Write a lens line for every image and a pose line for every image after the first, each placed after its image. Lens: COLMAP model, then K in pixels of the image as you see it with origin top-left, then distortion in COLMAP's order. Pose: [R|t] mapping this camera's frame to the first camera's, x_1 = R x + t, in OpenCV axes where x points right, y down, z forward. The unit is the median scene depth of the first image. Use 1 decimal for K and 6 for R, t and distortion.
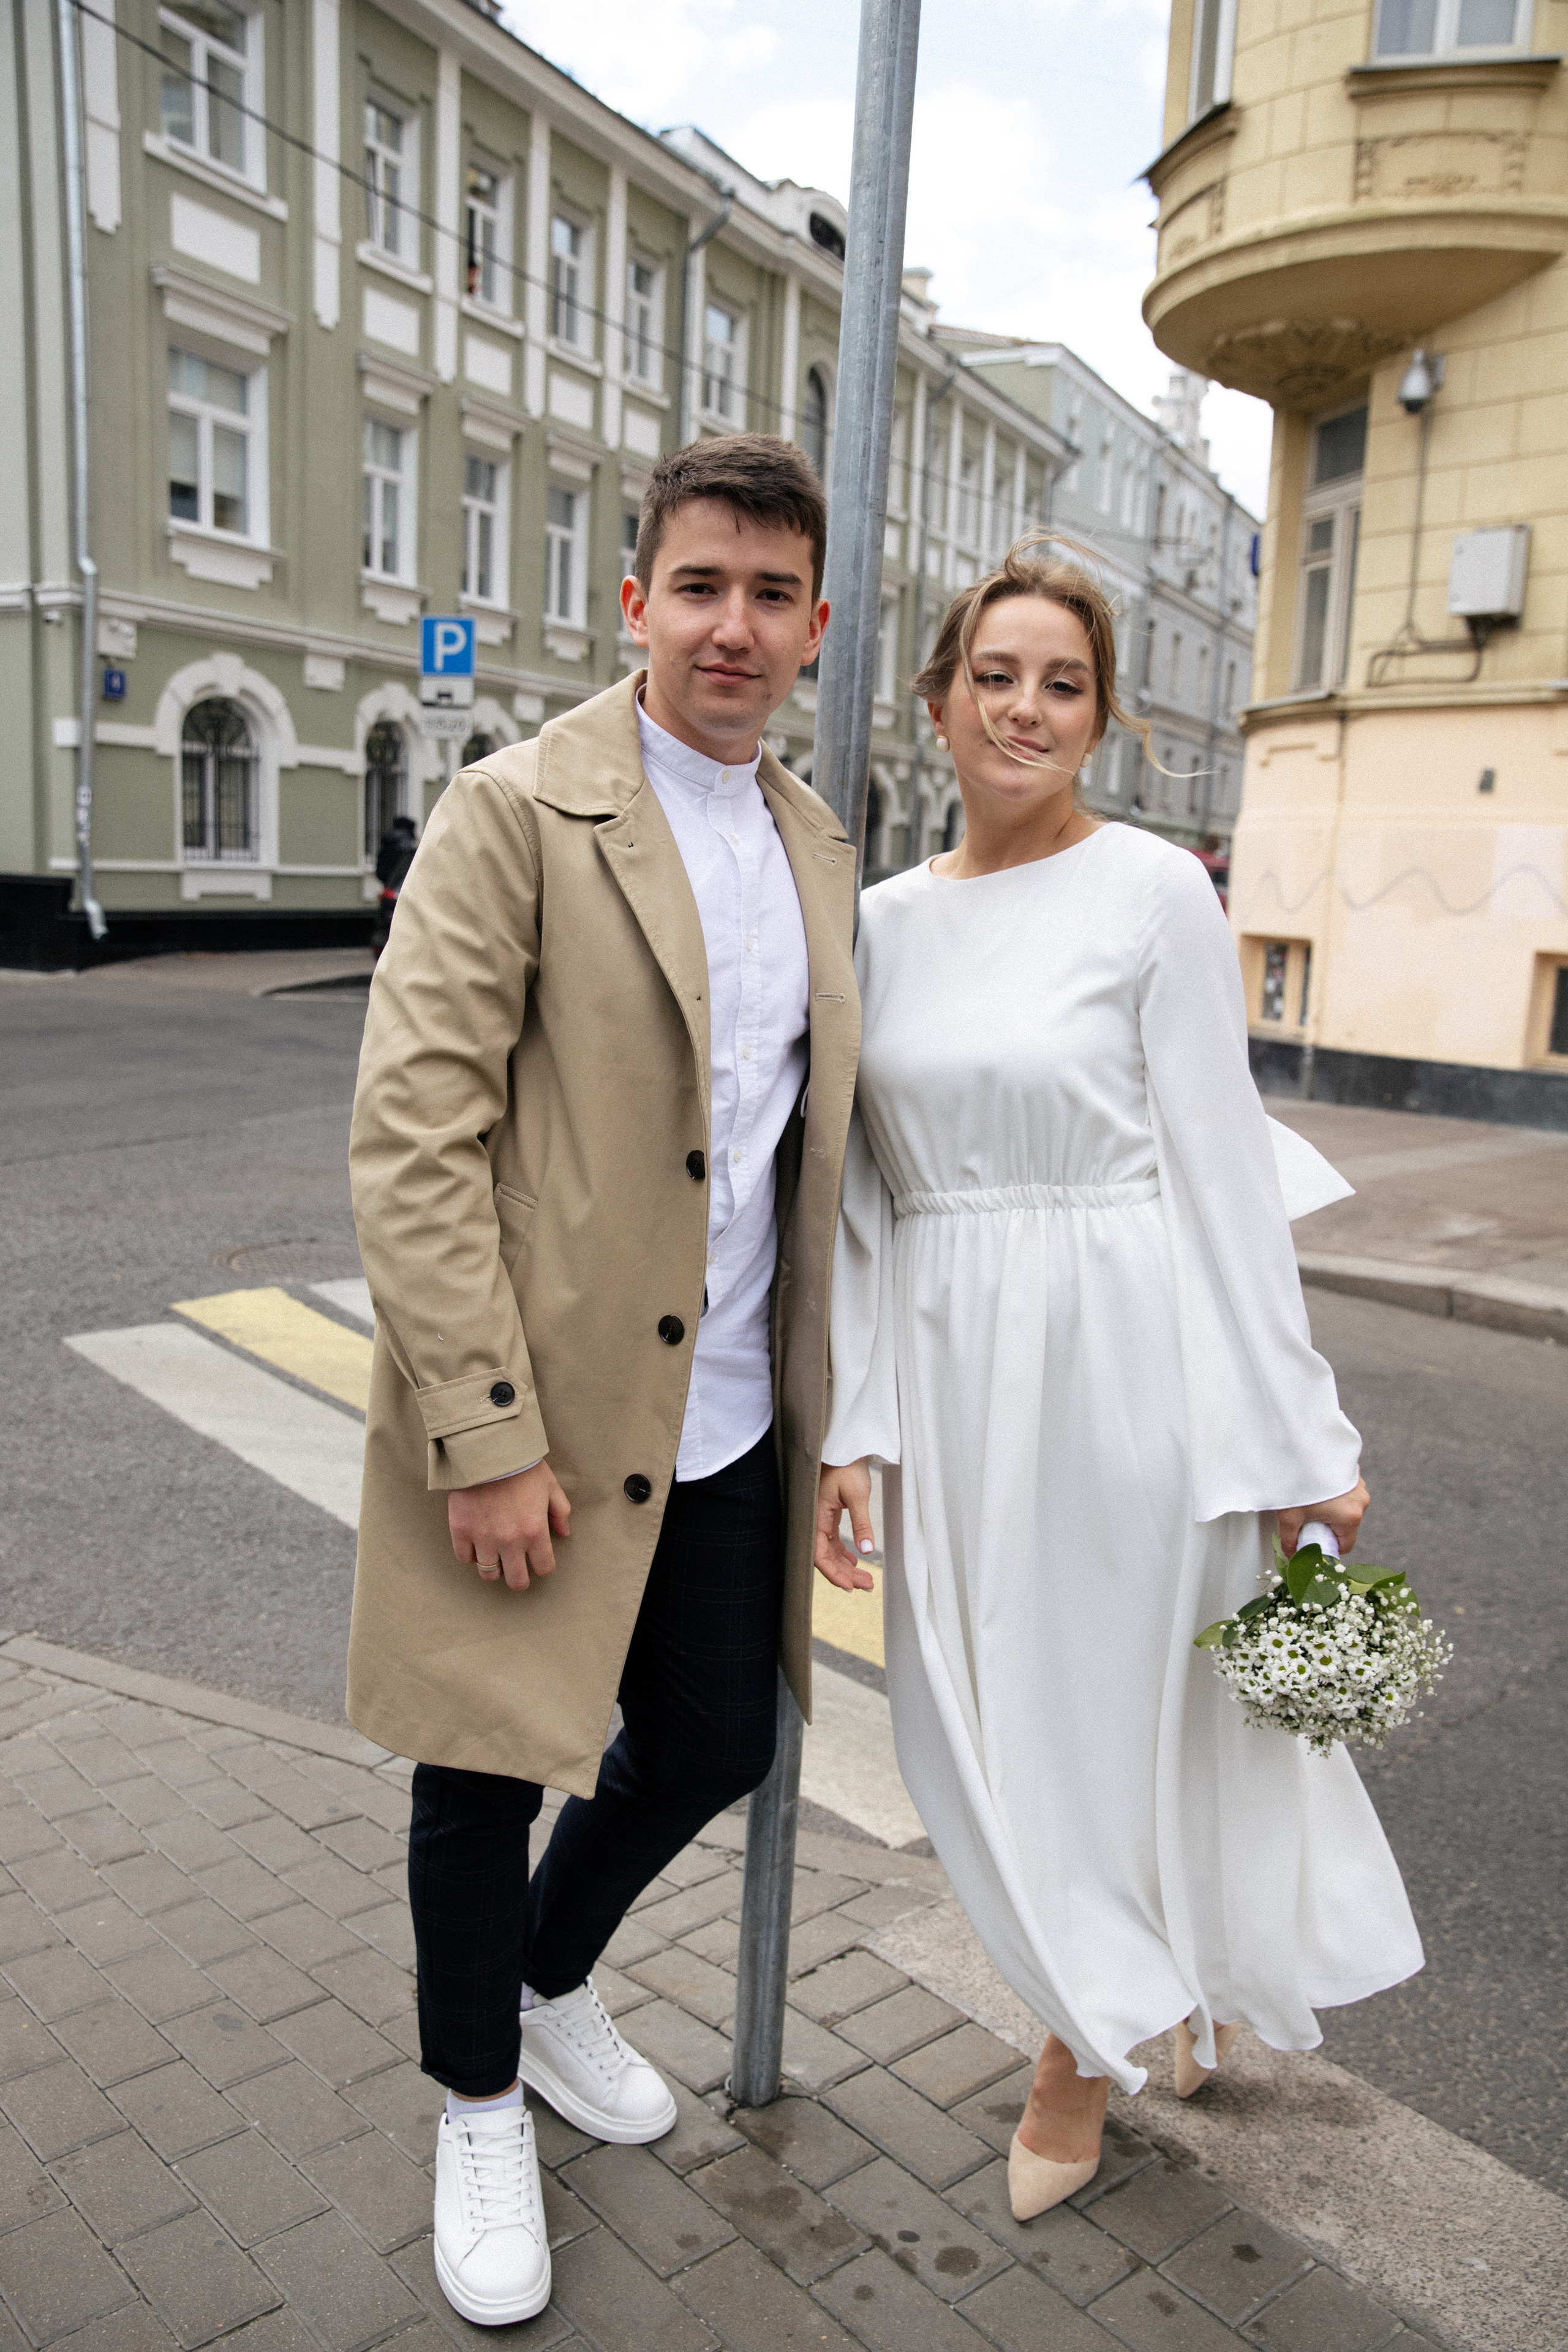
lens RADIAL K [[1816.9, 0, 784.0], [0, 1816.9, 1176.0], [0, 0, 1]] dist [-0.084942, 0.108993]
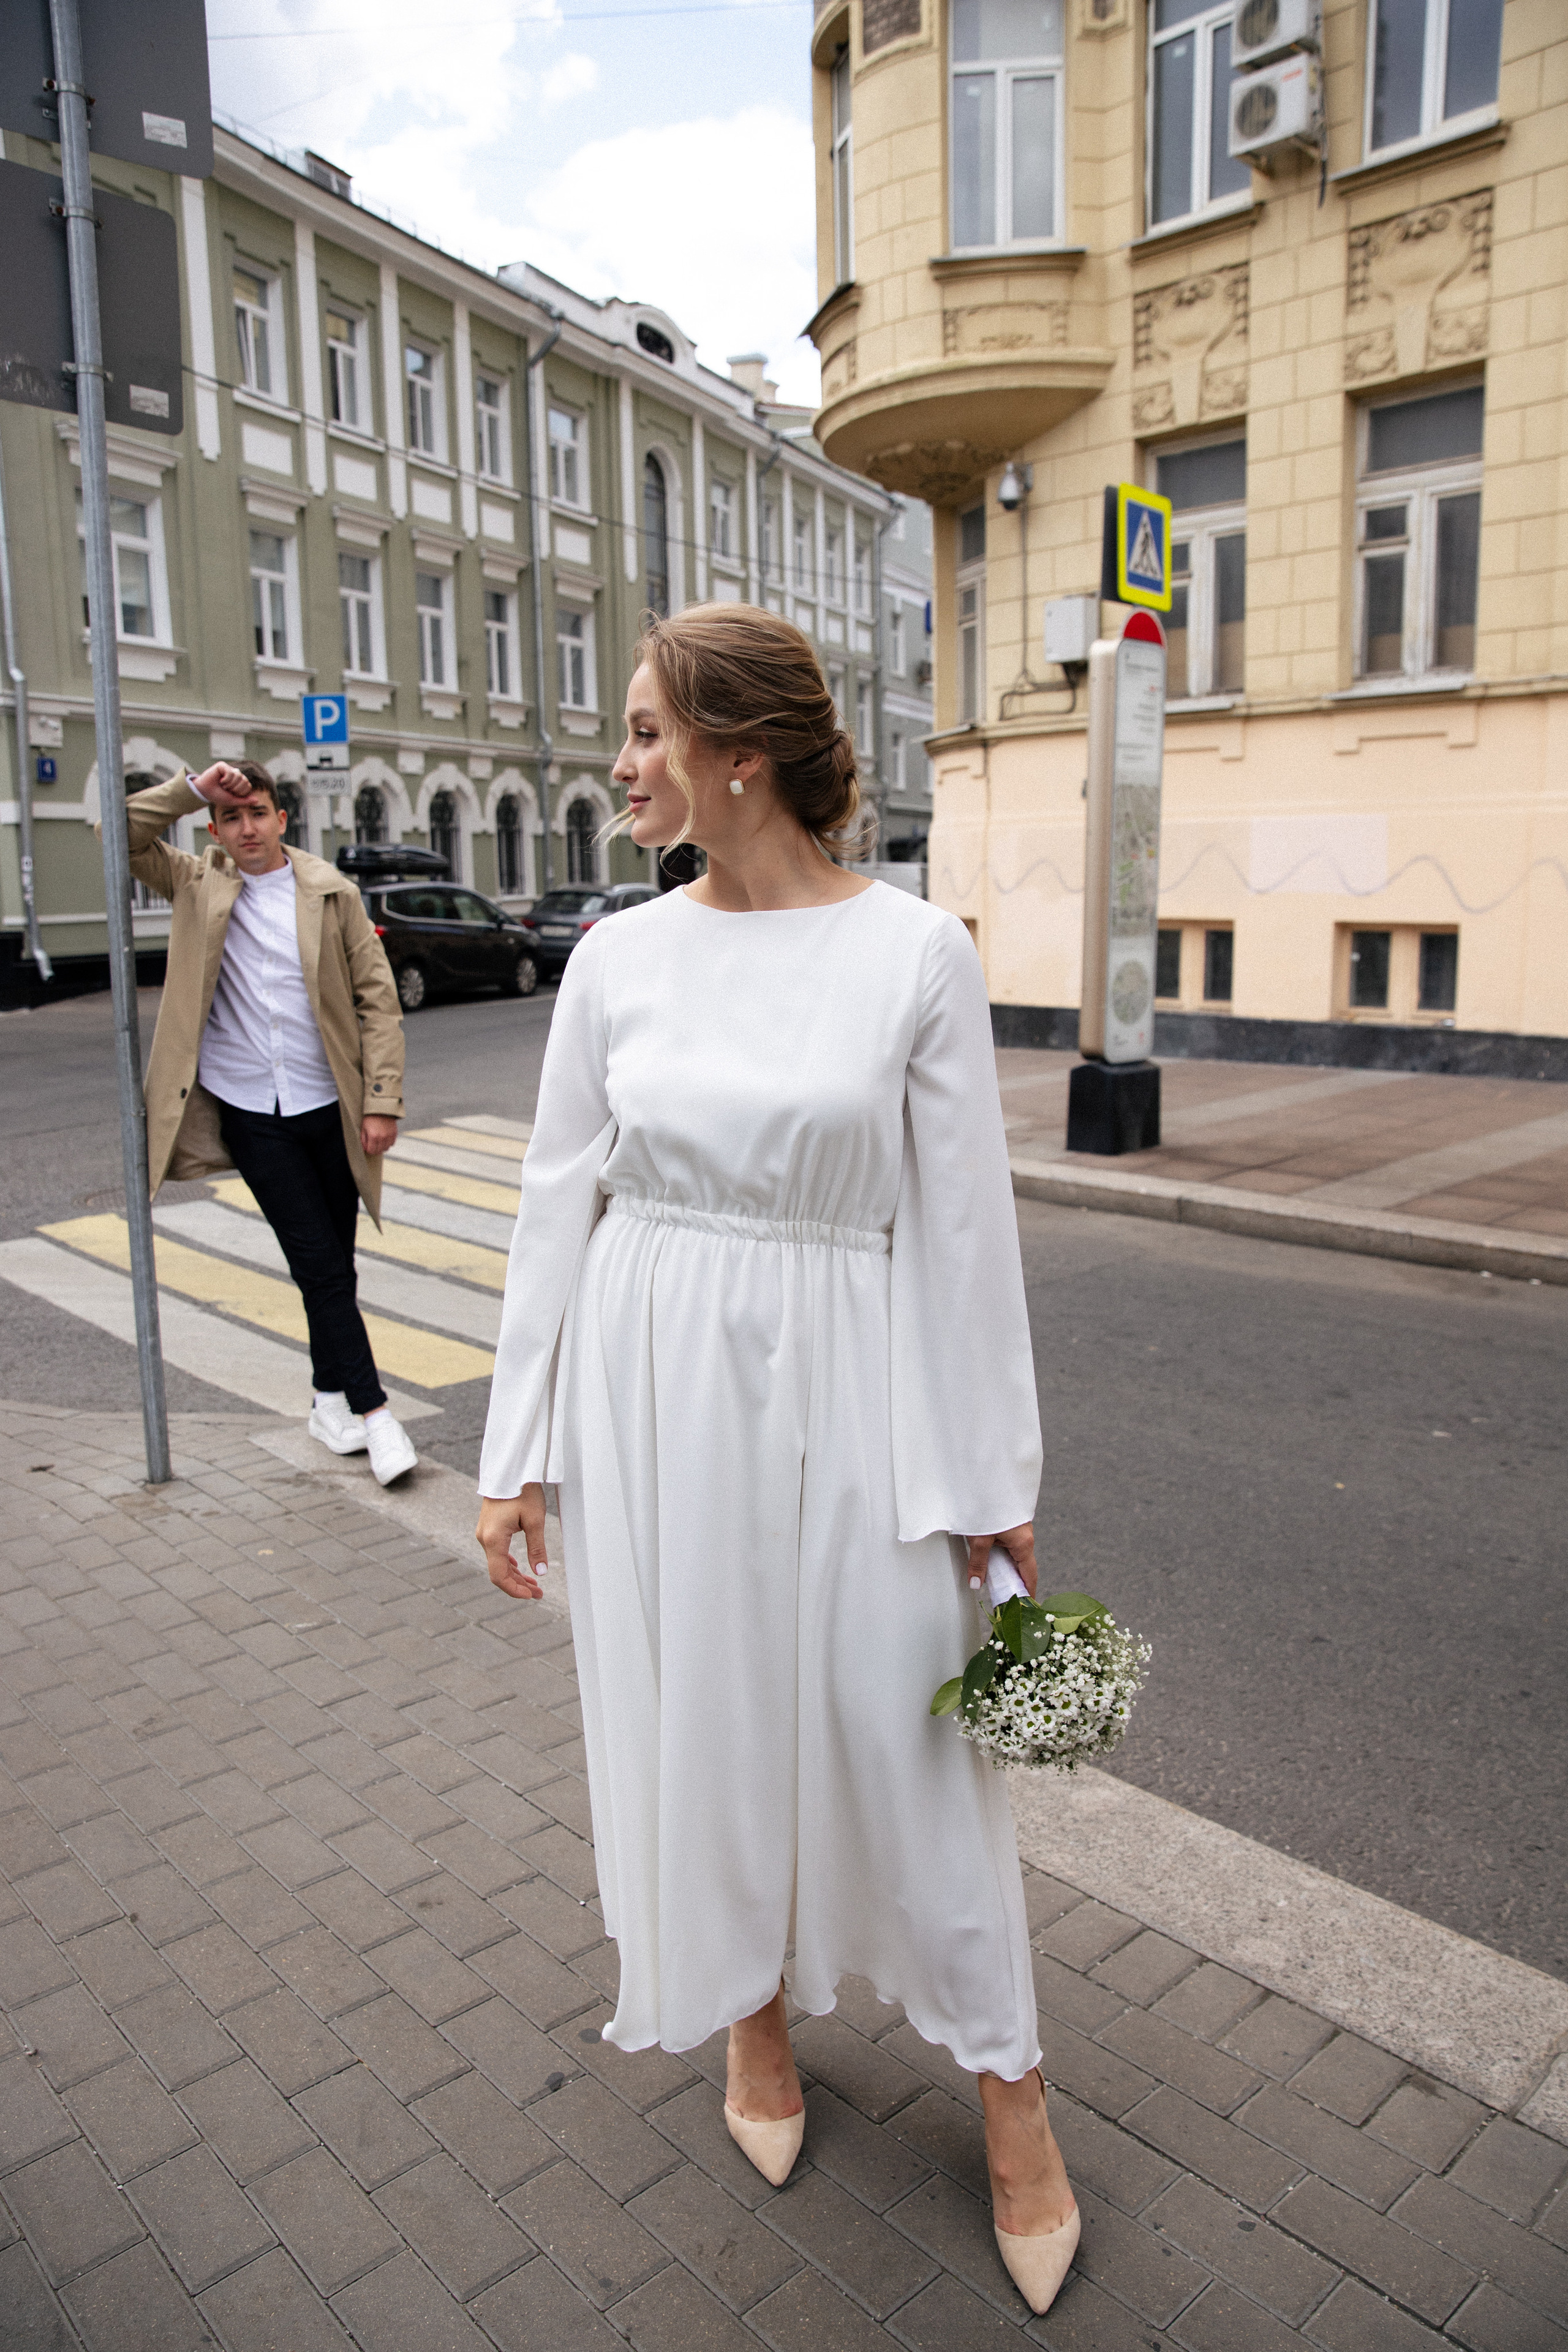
lens RADIAL K [[1653.9, 0, 784.0], [0, 1653.9, 1176.0], [0, 0, 1]] dist [-0.107922, 0.093982]
pose [[0.997554, -0.064679, 0.026513, 0.075866], [0.064367, 0.997848, 0.012474, 0.017504], [-0.027263, -0.010737, 0.999571, -0.106365]]
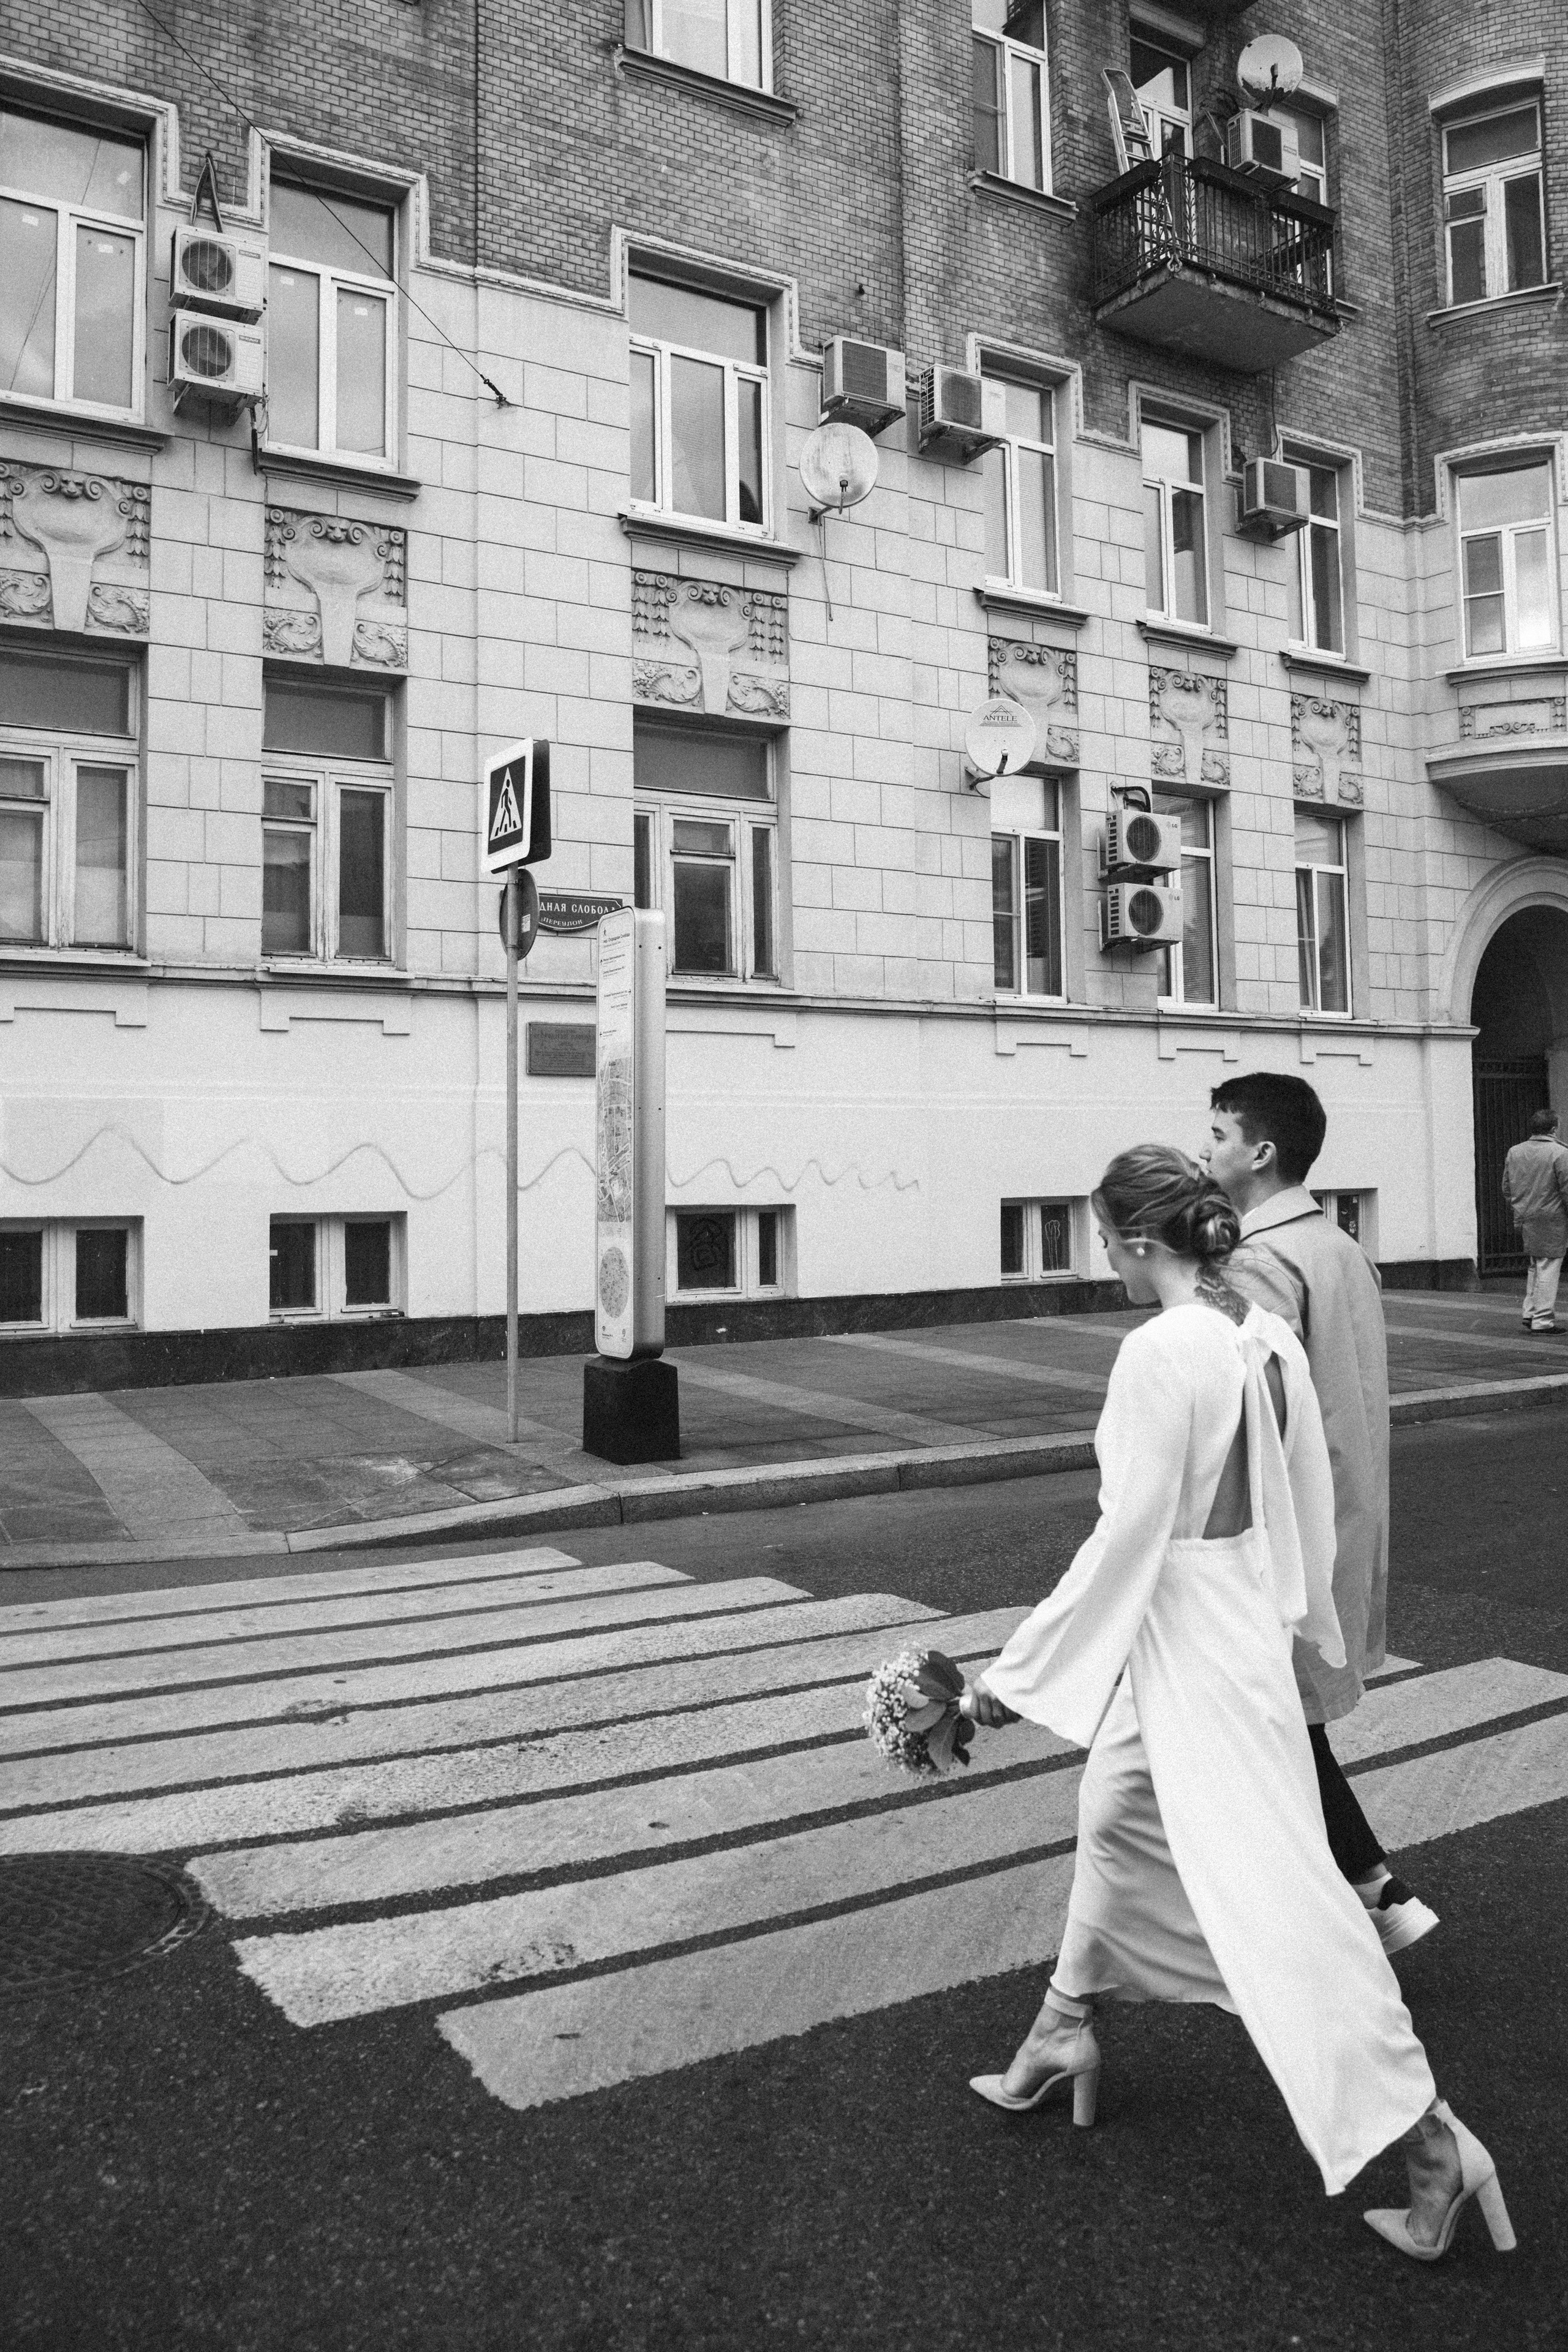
lens RADIAL K [[1771.1, 0, 687.0], [0, 1771.1, 1061.1], [0, 0, 1]] dist [-0.084720, 0.002474]
pose [[0.194958, 0.008808, 0.980772, -0.263023], [0.180212, 0.982614, -0.044647, -0.058590], [-0.964114, 0.185451, 0.189981, 0.256676]]
